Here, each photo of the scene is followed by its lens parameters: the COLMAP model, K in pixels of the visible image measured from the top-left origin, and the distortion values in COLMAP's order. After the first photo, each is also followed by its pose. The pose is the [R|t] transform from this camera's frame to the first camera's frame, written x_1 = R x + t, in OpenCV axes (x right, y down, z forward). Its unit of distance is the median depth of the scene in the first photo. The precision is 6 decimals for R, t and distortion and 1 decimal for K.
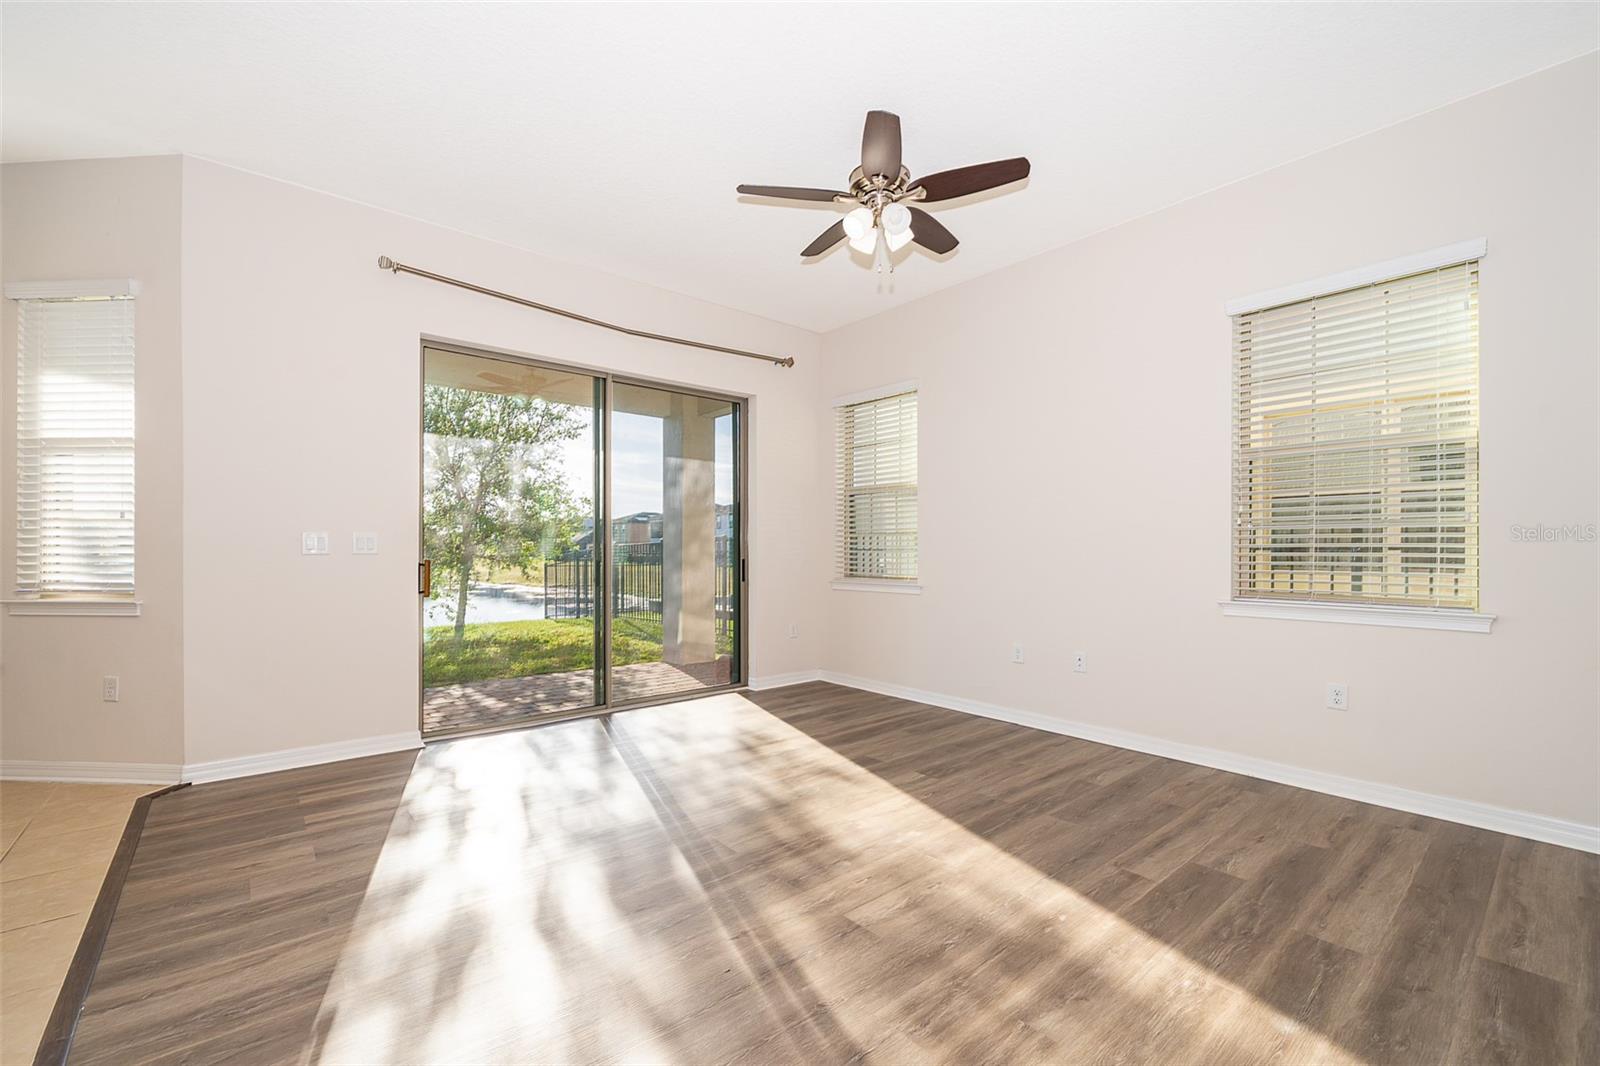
lens RADIAL K [[653.9, 0, 821.9], [0, 653.9, 549.6], [0, 0, 1]] dist [0.002160, 0.000089]
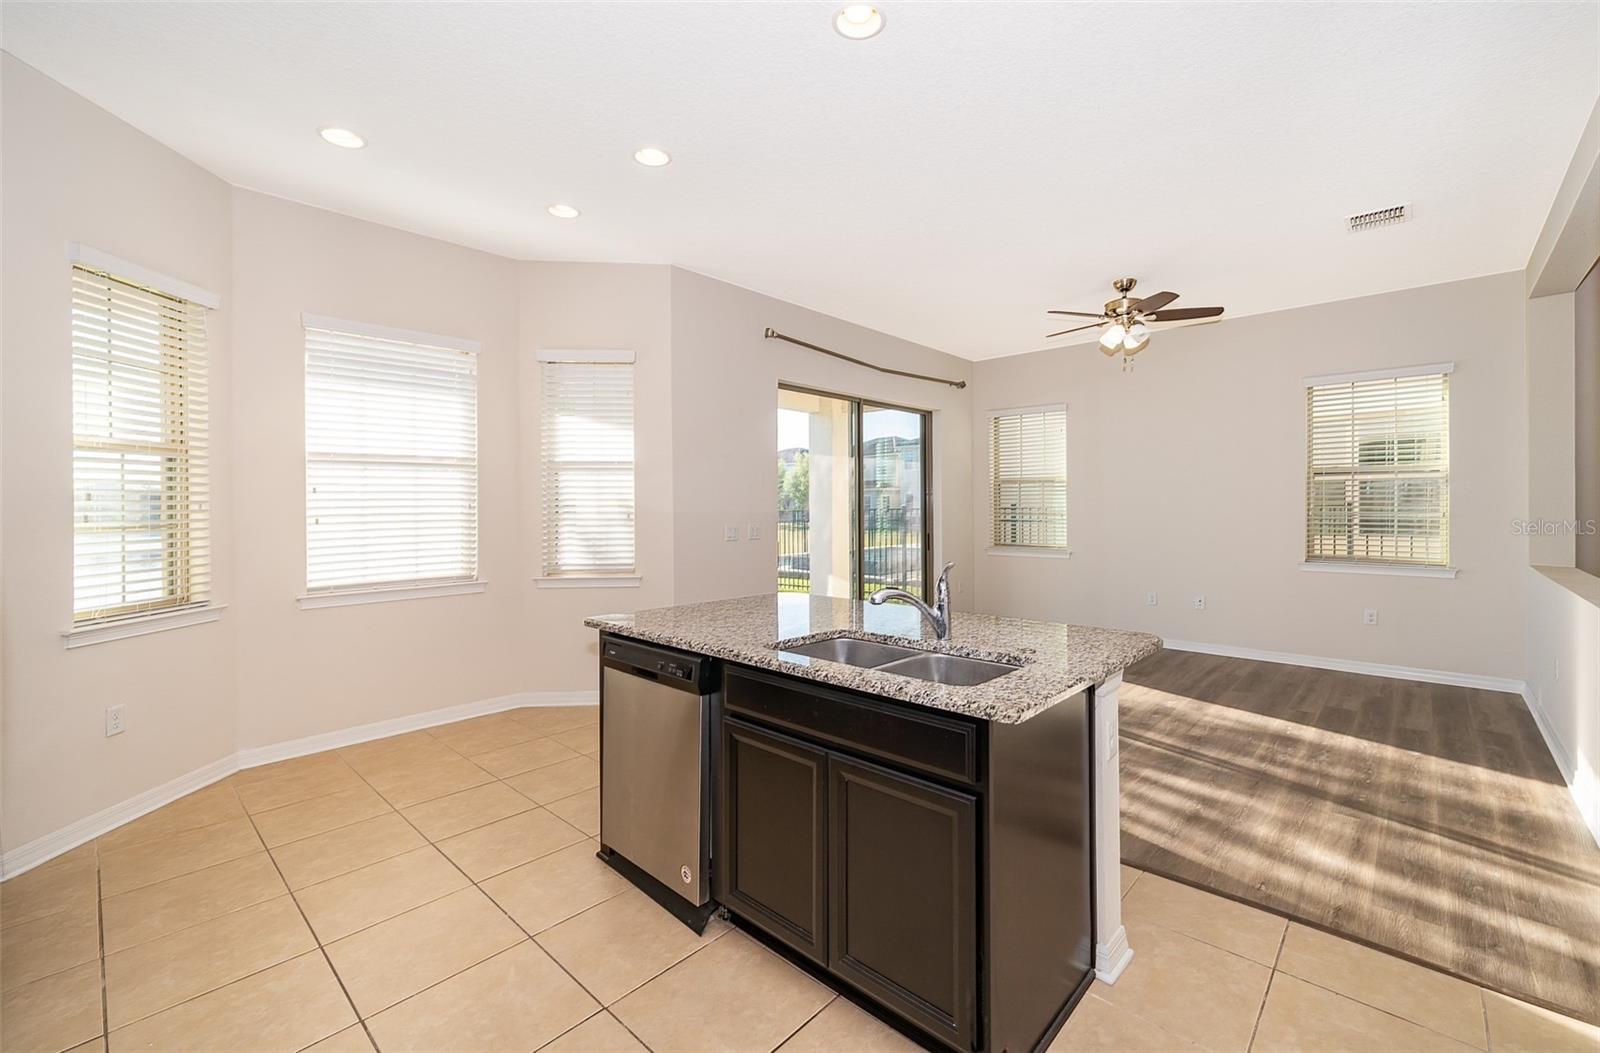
lens RADIAL K [[670.2, 0, 836.8], [0, 670.2, 504.7], [0, 0, 1]] dist [-0.001842, 0.000347]
pose [[0.989267, -0.003717, 0.146071, -0.825523], [0.003139, 0.999986, 0.004184, -0.081344], [-0.146084, -0.003680, 0.989265, -0.514791]]
